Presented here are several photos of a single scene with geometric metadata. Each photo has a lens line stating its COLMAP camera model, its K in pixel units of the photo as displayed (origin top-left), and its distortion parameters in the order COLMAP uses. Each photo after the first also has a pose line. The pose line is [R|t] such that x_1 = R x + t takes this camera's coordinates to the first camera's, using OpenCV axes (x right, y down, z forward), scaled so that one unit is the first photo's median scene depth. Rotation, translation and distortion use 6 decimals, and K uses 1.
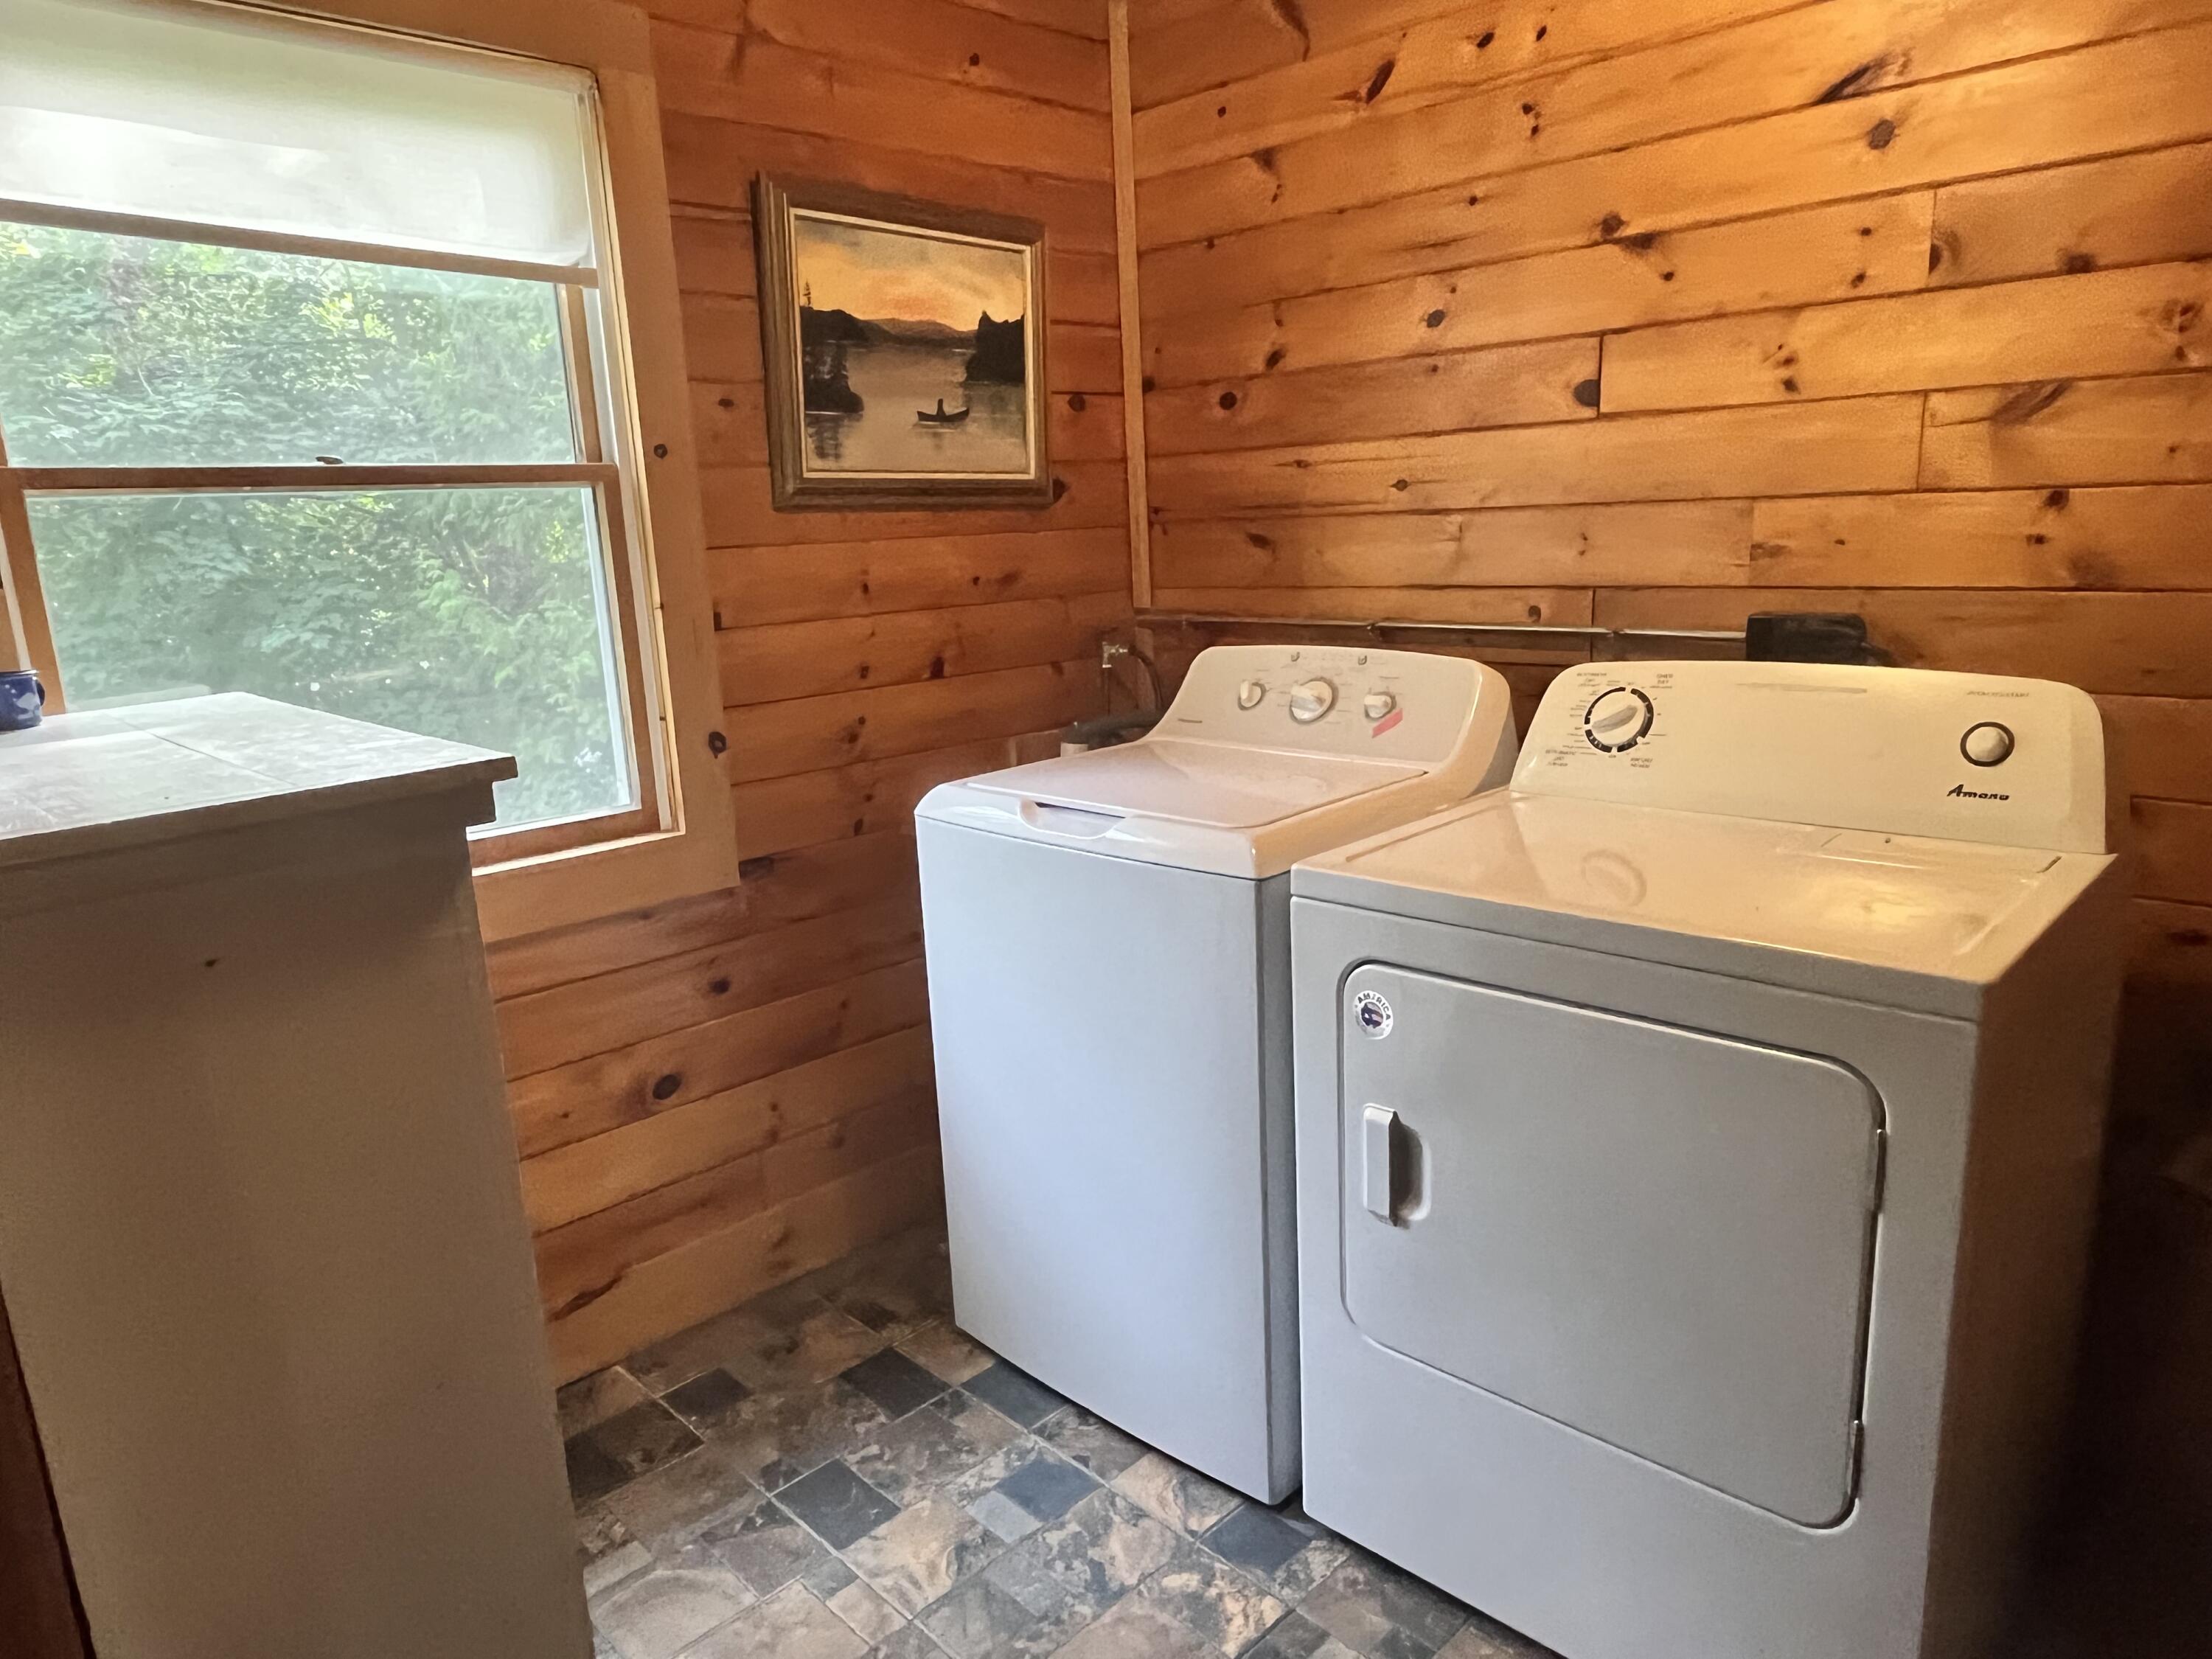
lens RADIAL K [[1404.6, 0, 1112.4], [0, 1404.6, 817.1], [0, 0, 1]] dist [0.000091, 0.001328]
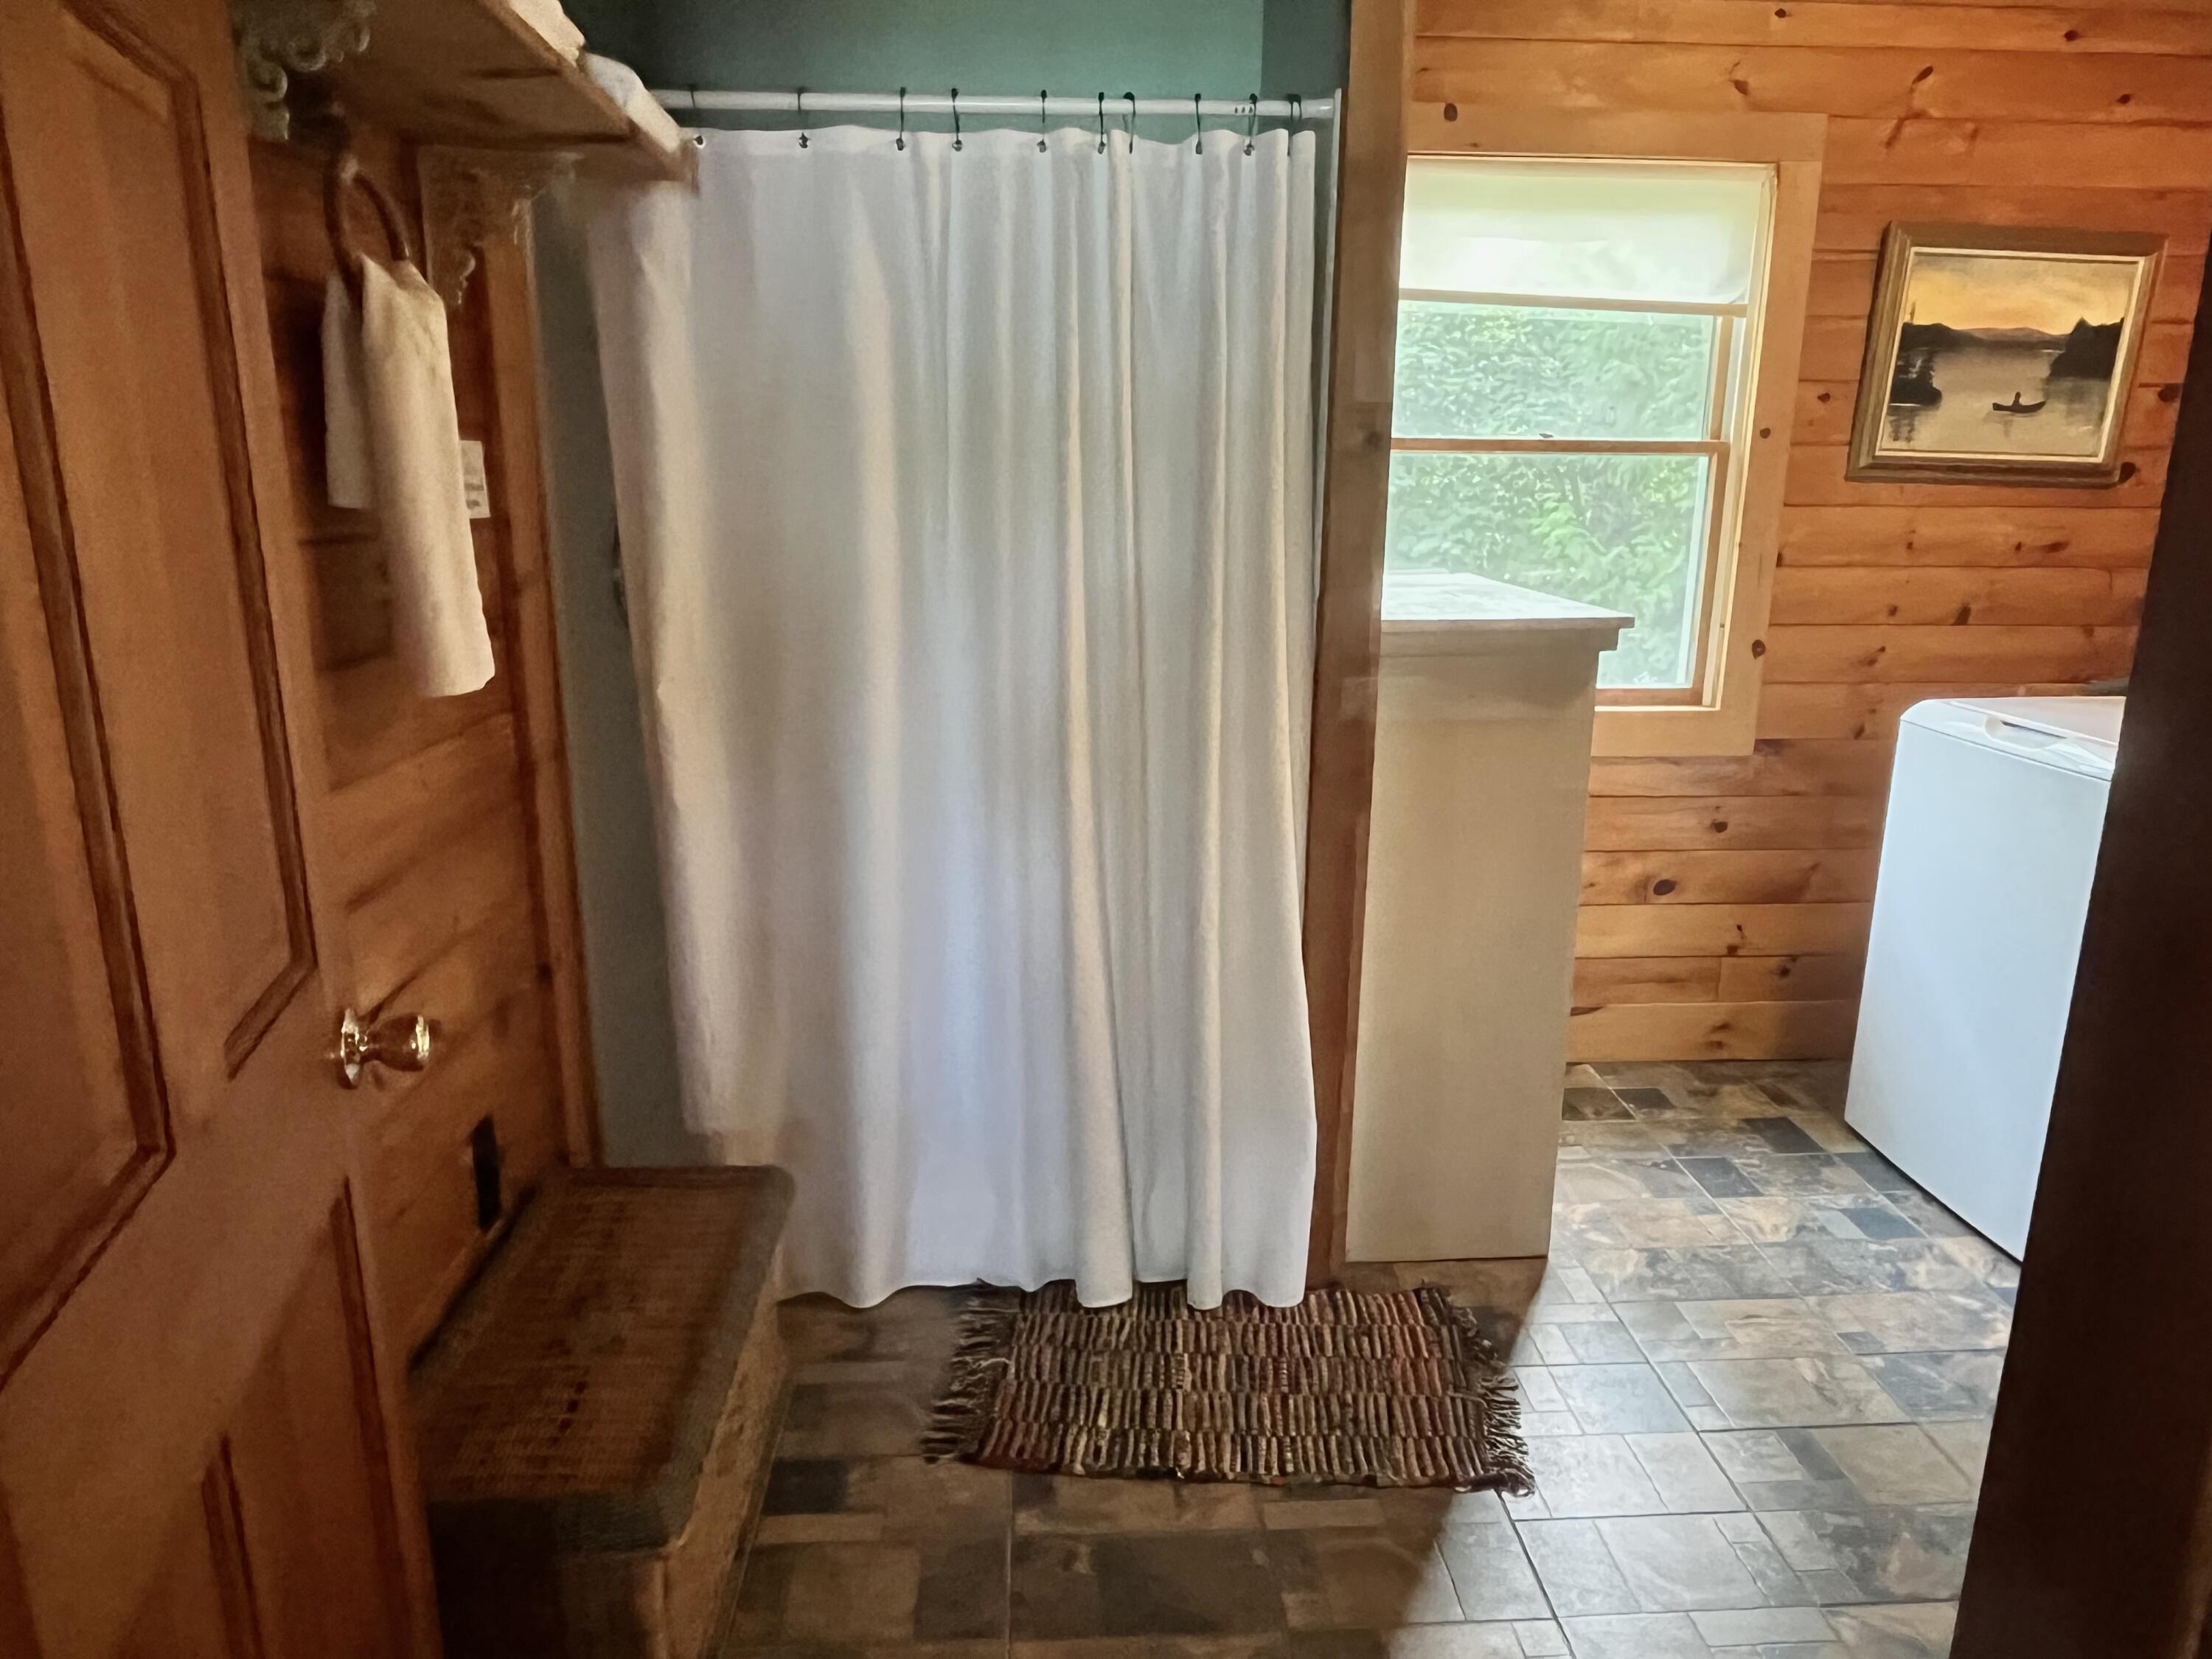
lens RADIAL K [[1404.6, 0, 1121.2], [0, 1404.6, 827.5], [0, 0, 1]] dist [0.000091, 0.001328]
pose [[0.747633, 0.212931, -0.629051, 0.147709], [-0.181594, 0.976654, 0.114767, 0.071233], [0.638803, 0.028429, 0.768845, -0.428696]]
